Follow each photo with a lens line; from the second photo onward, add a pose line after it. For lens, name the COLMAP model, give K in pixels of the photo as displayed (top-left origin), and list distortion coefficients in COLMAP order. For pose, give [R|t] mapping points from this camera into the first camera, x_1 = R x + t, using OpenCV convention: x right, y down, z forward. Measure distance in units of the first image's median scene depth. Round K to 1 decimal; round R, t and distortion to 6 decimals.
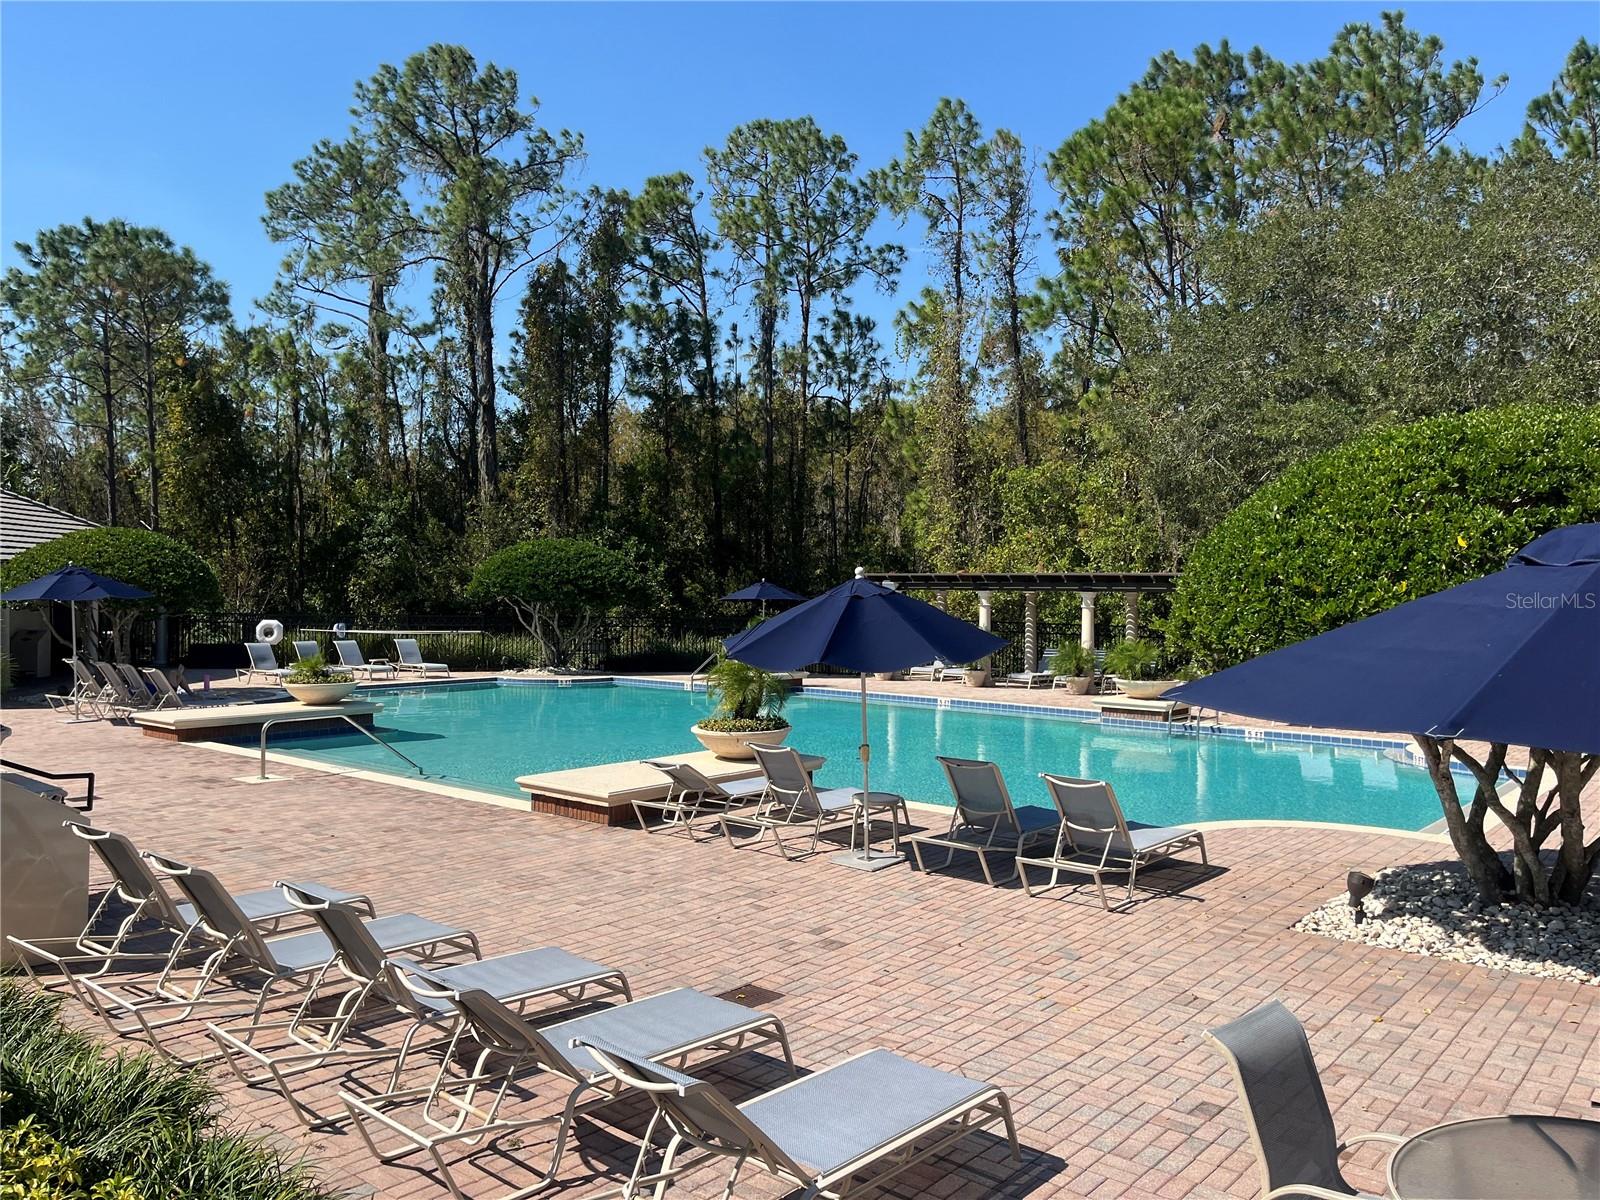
lens RADIAL K [[1204.0, 0, 801.3], [0, 1204.0, 596.7], [0, 0, 1]] dist [0.014082, -0.043832]
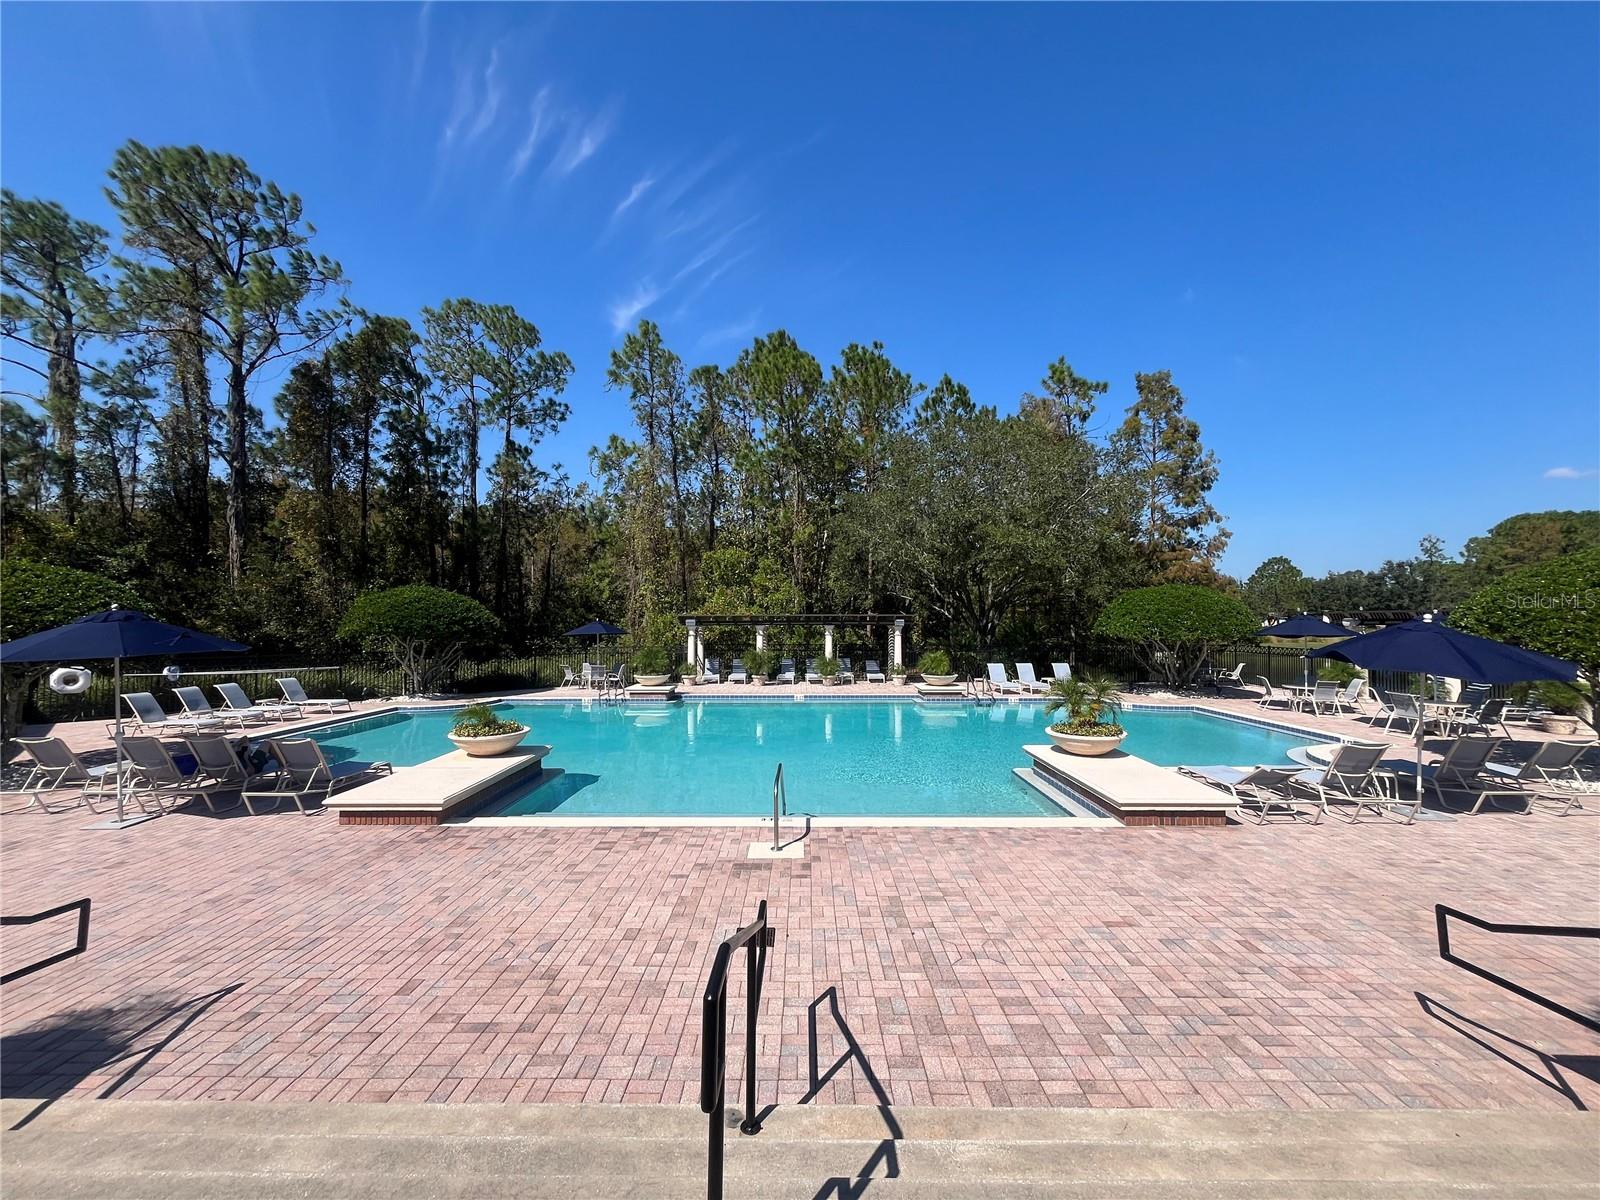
lens RADIAL K [[637.4, 0, 804.6], [0, 637.4, 598.5], [0, 0, 1]] dist [-0.017984, 0.000238]
pose [[0.767949, 0.014828, 0.640339, -0.230845], [0.014697, 0.999061, -0.040760, -0.003528], [-0.640342, 0.040713, 0.767010, 0.205518]]
